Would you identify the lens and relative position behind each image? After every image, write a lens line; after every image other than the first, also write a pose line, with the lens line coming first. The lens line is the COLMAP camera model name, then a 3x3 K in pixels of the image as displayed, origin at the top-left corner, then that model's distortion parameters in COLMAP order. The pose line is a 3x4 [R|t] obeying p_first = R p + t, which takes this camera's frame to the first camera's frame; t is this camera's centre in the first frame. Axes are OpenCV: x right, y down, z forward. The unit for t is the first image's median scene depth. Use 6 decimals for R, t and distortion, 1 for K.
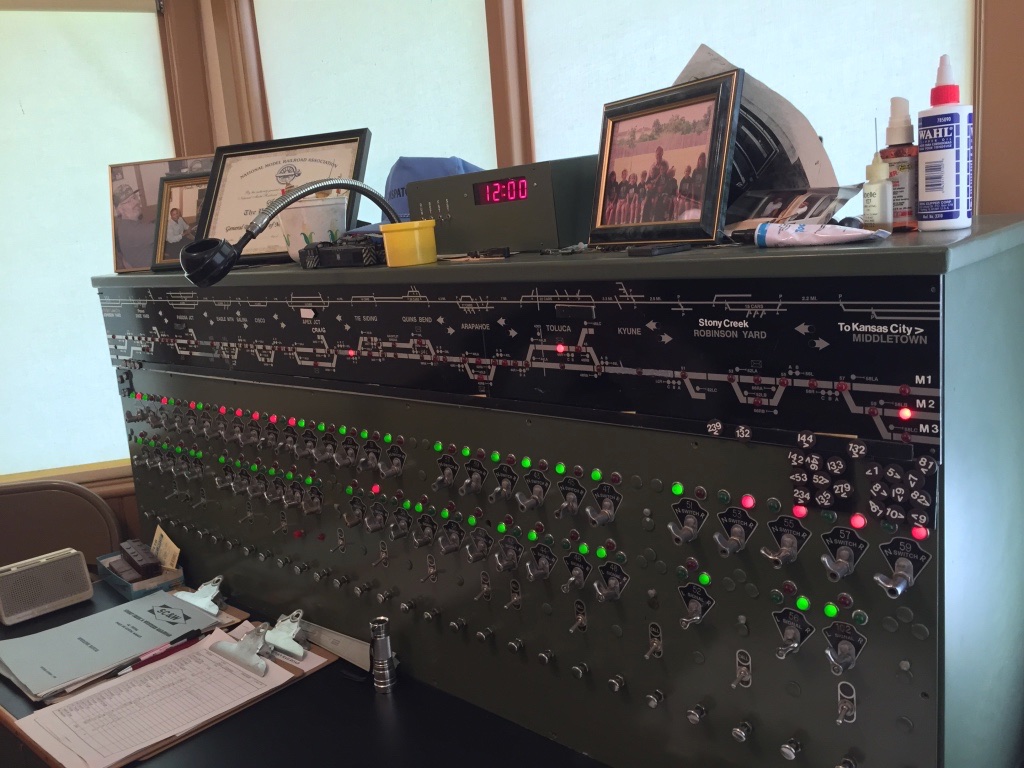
lens RADIAL K [[889.1, 0, 512.8], [0, 889.1, 387.3], [0, 0, 1]] dist [0.087357, -0.131305]
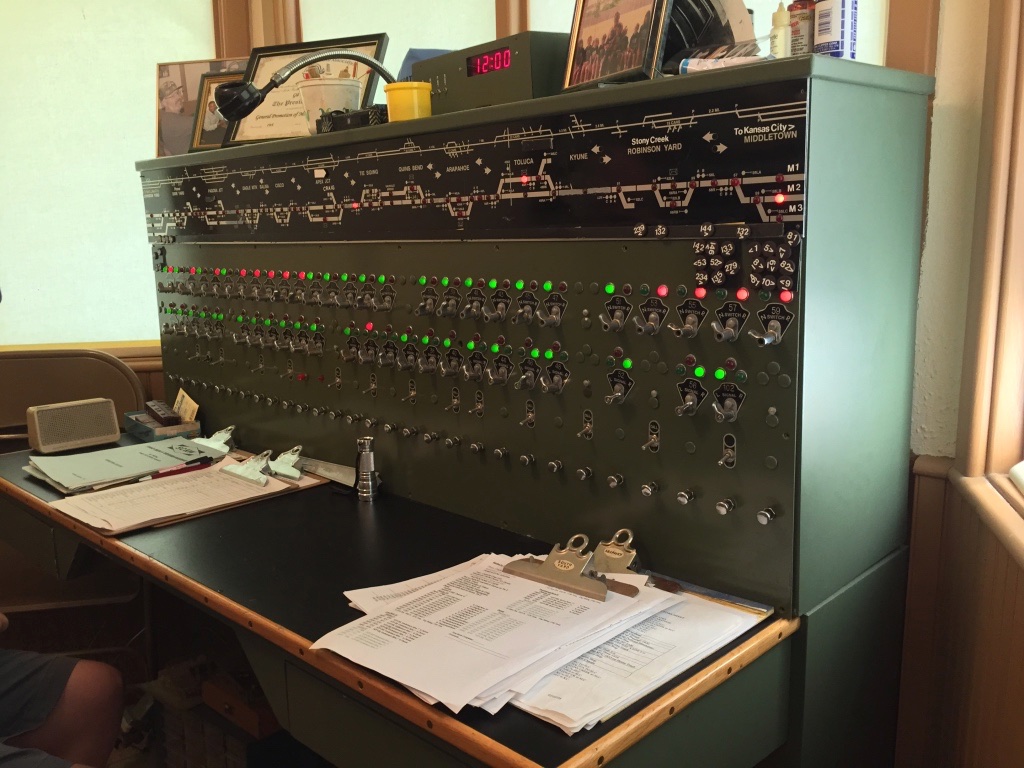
lens RADIAL K [[889.1, 0, 512.8], [0, 889.1, 387.3], [0, 0, 1]] dist [0.087357, -0.131305]
pose [[0.997780, 0.061388, -0.025815, 0.072943], [-0.061585, 0.998078, -0.006918, 0.207514], [0.025341, 0.008492, 0.999643, -0.165068]]
